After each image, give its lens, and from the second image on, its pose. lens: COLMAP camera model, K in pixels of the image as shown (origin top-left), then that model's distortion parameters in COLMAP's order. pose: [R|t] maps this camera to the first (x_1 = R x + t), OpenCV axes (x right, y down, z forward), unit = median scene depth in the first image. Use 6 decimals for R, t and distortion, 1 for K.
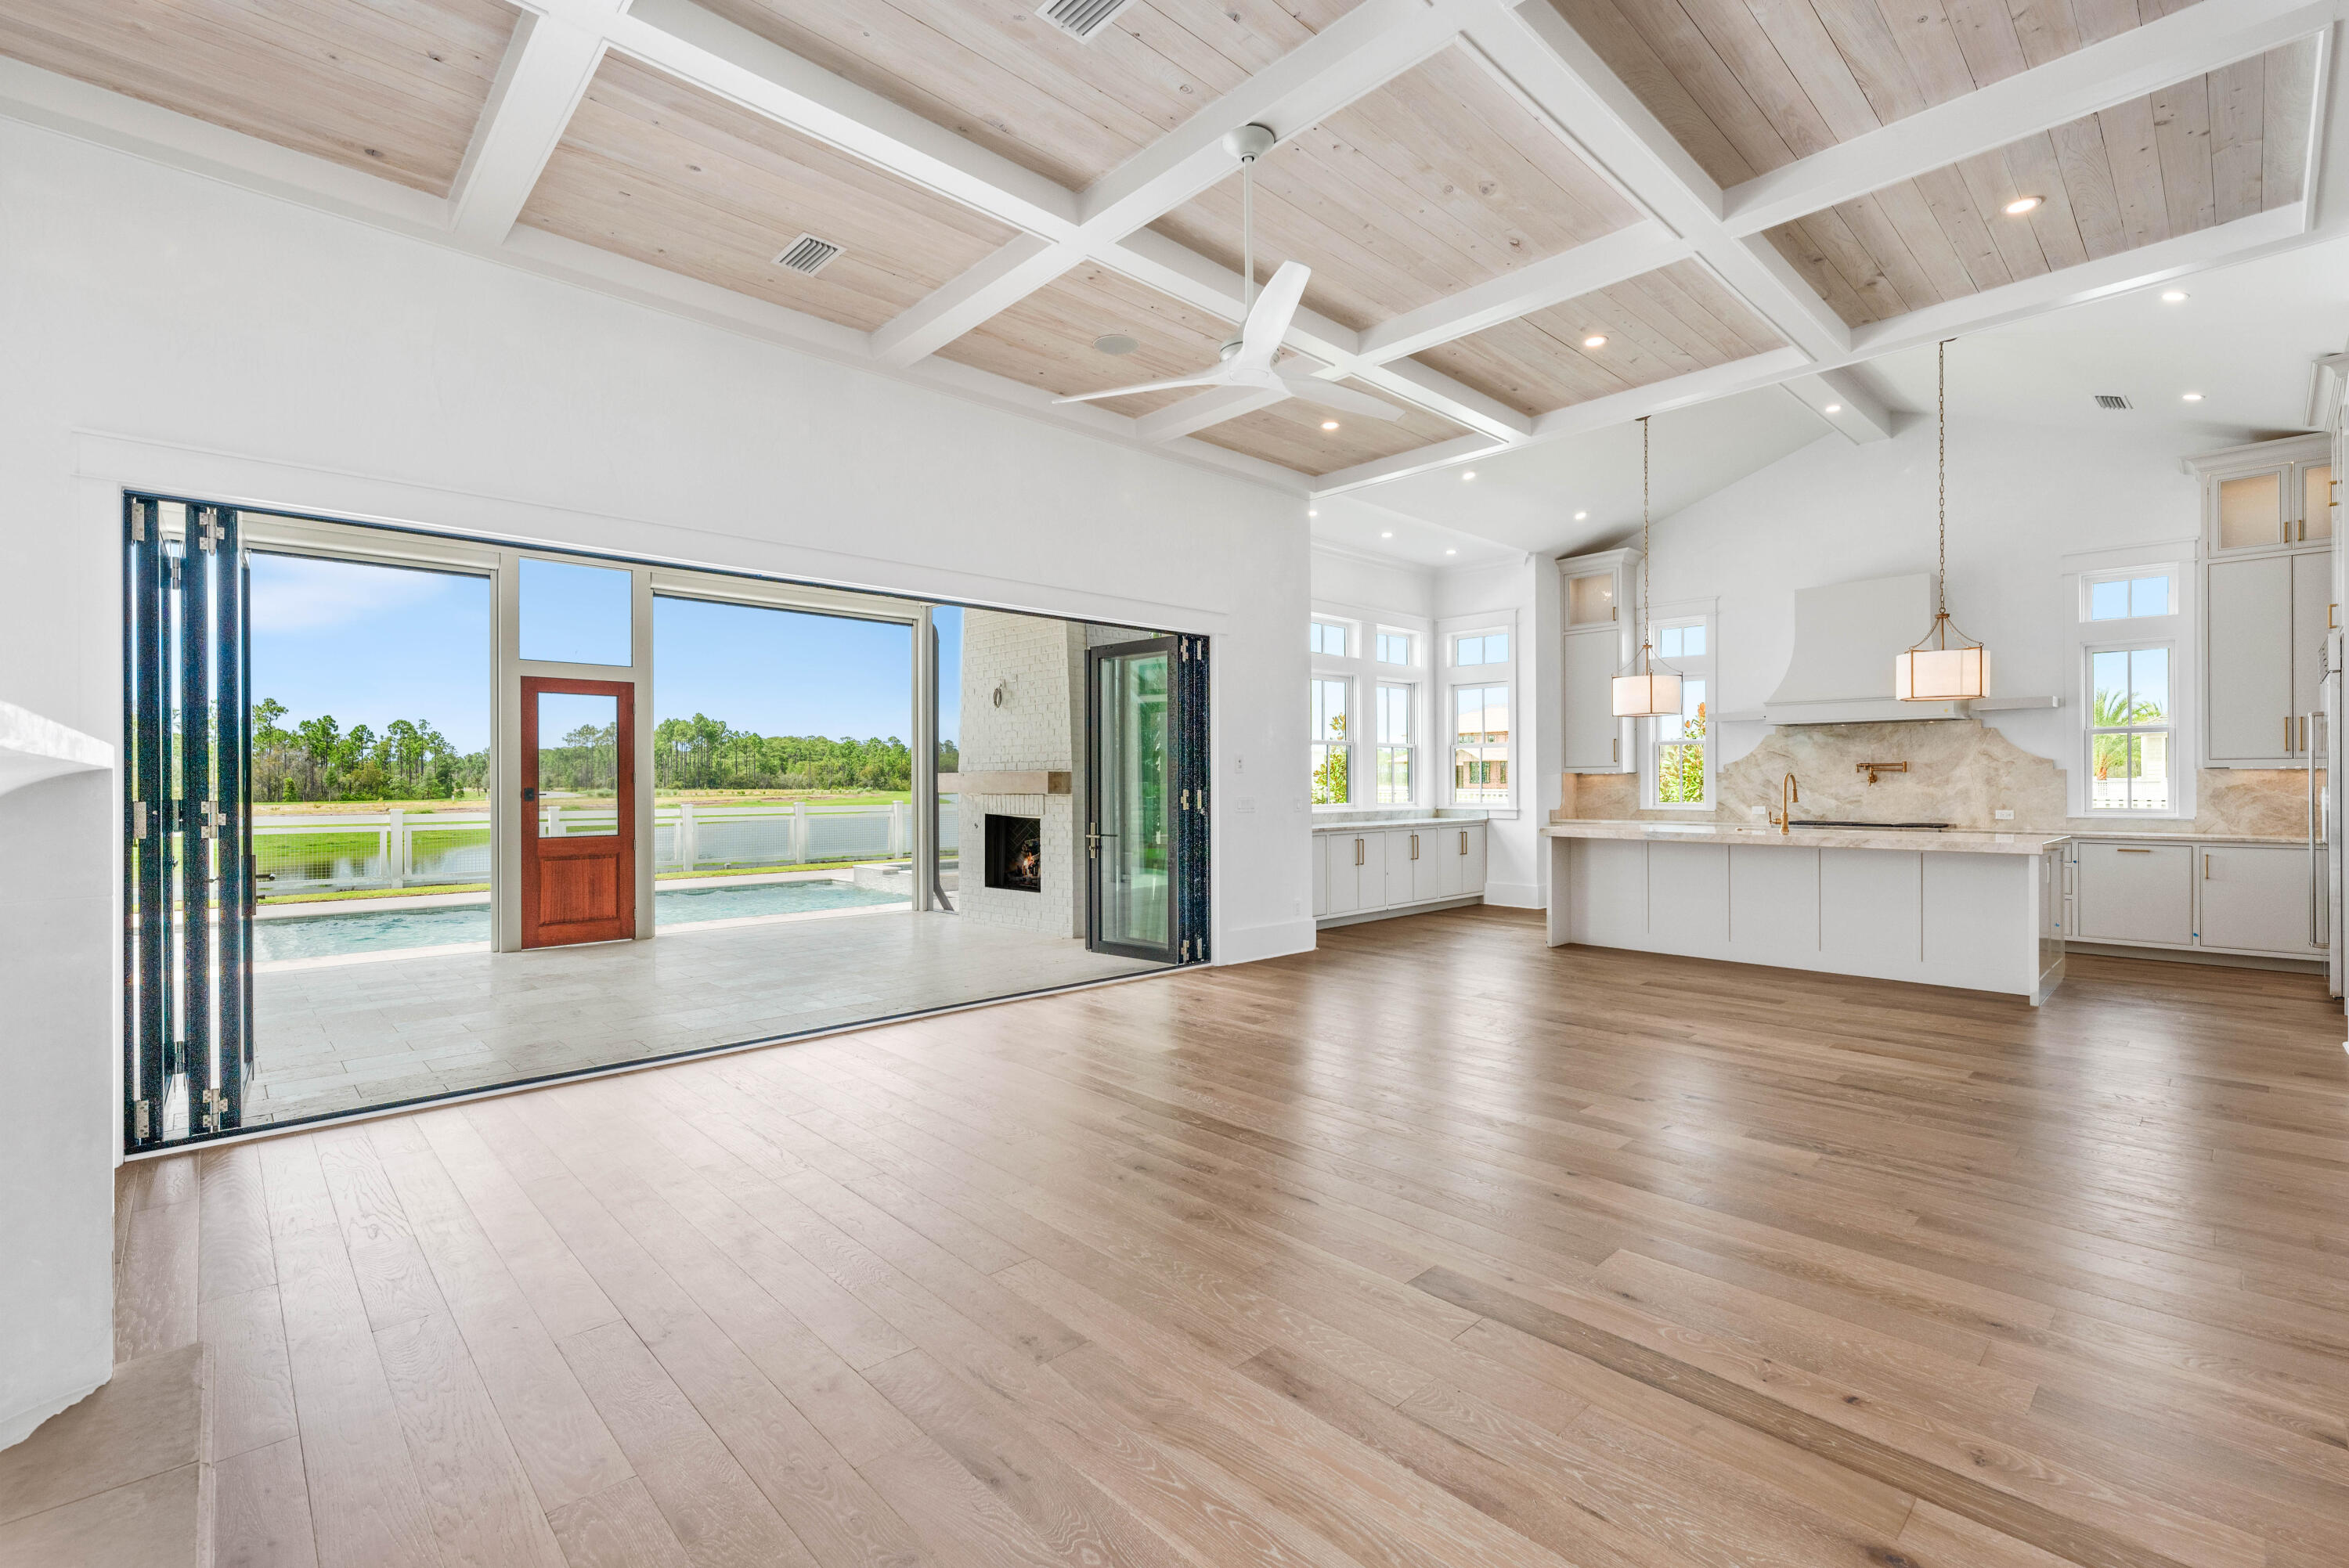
lens RADIAL K [[1011.8, 0, 1164.5], [0, 1011.8, 783.4], [0, 0, 1]] dist [0.001559, -0.000552]
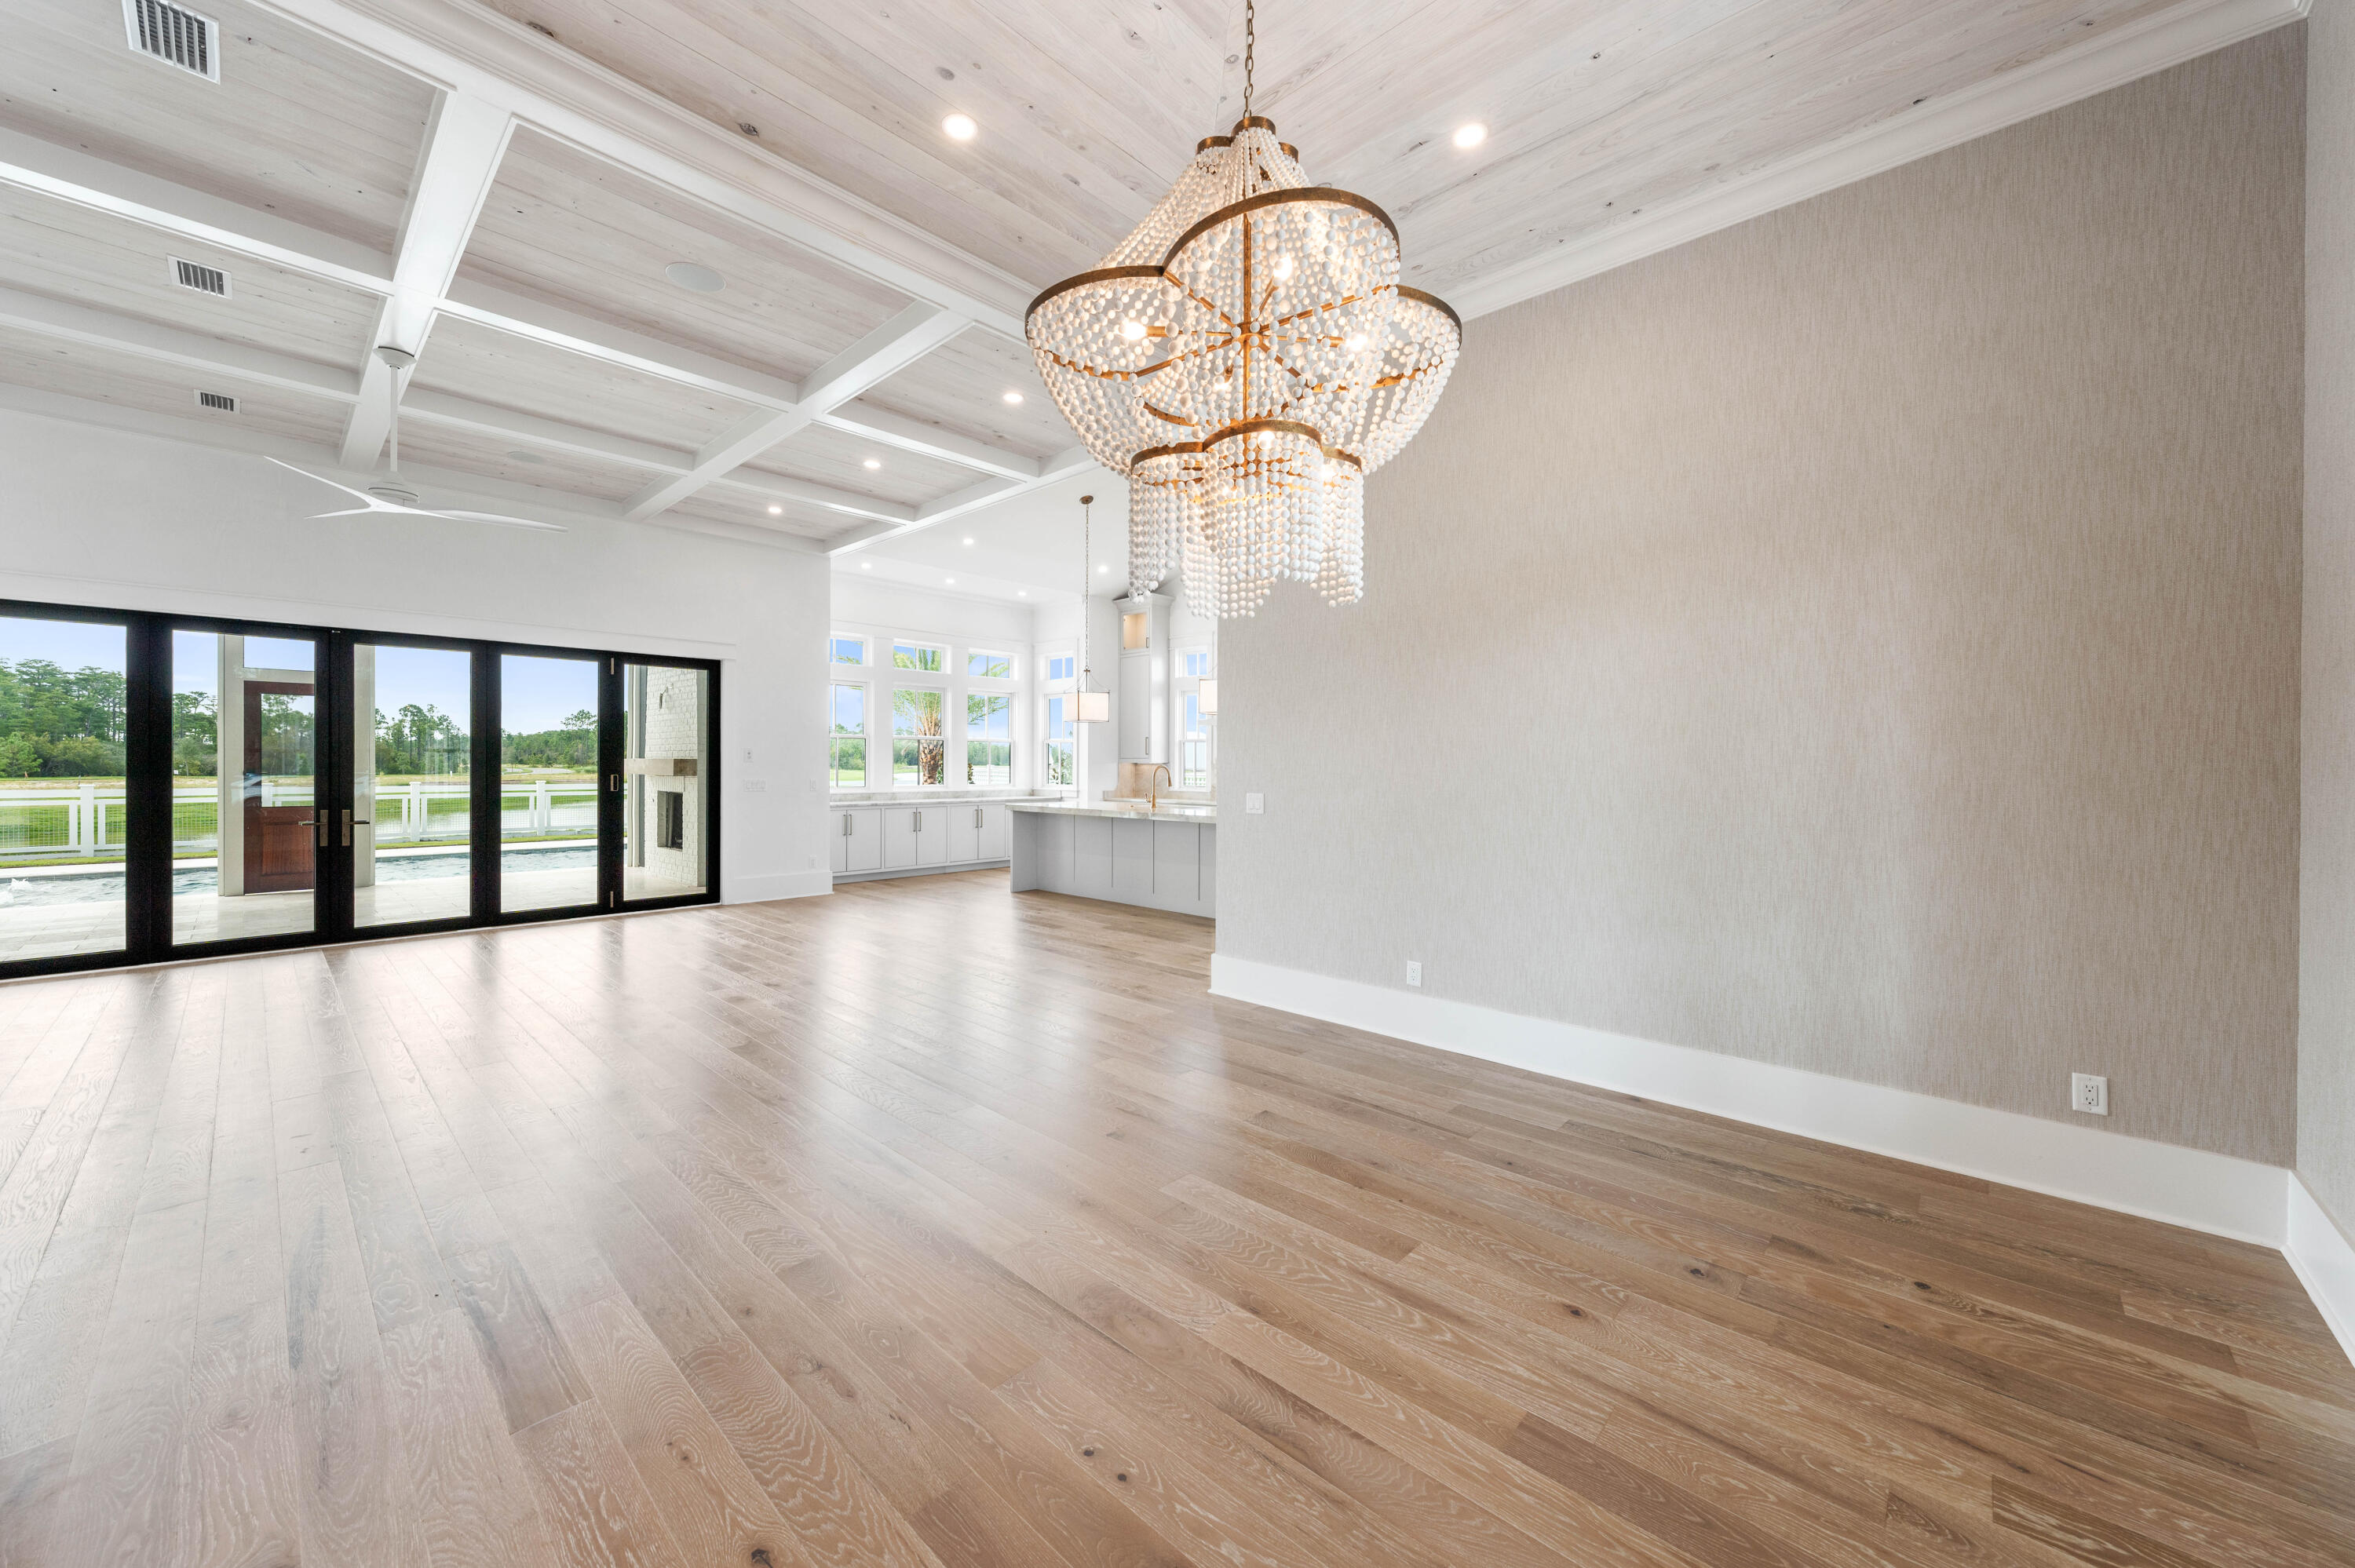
lens RADIAL K [[865.0, 0, 1115.4], [0, 865.0, 770.0], [0, 0, 1]] dist [0.006251, 0.000077]
pose [[0.999397, 0.008284, 0.033716, 0.897171], [-0.008452, 0.999952, 0.004866, -0.016580], [-0.033674, -0.005148, 0.999420, -0.286528]]
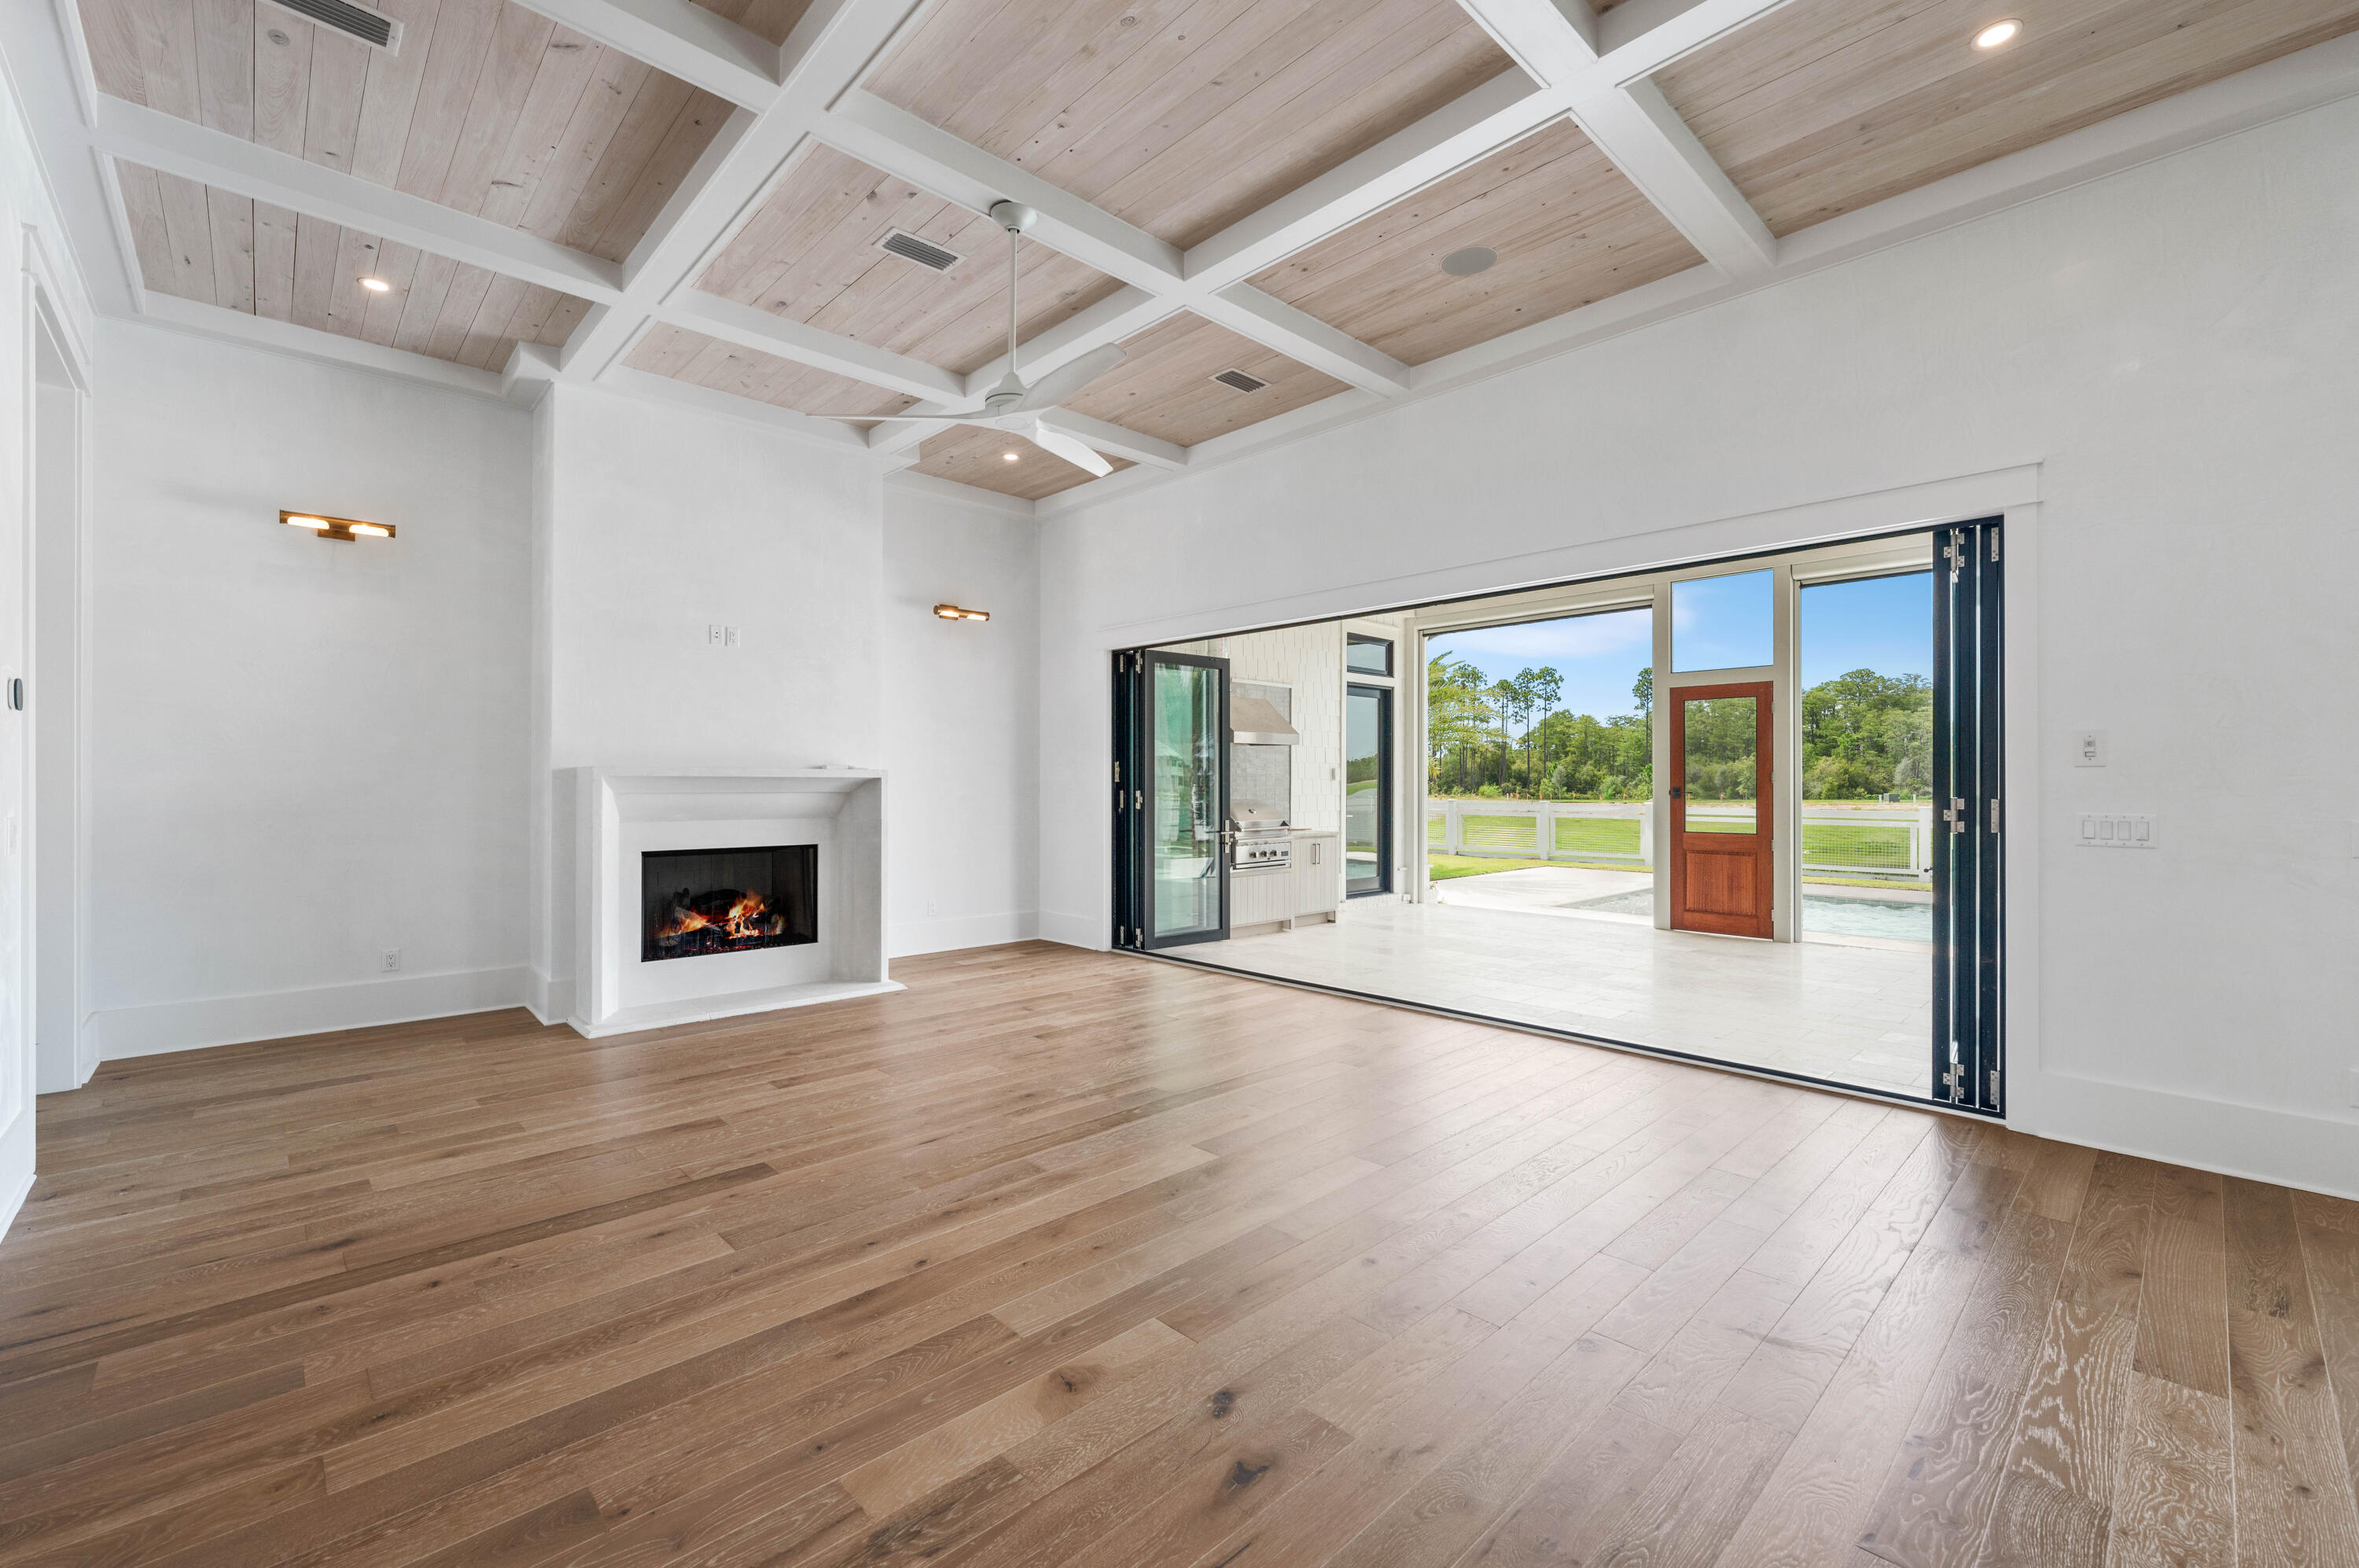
lens RADIAL K [[960.7, 0, 1189.0], [0, 960.7, 784.1], [0, 0, 1]] dist [0.000578, -0.000198]
pose [[0.026932, 0.004494, -0.999627, 0.919097], [-0.001493, 0.999989, 0.004456, -0.005457], [0.999636, 0.001372, 0.026939, 0.925811]]
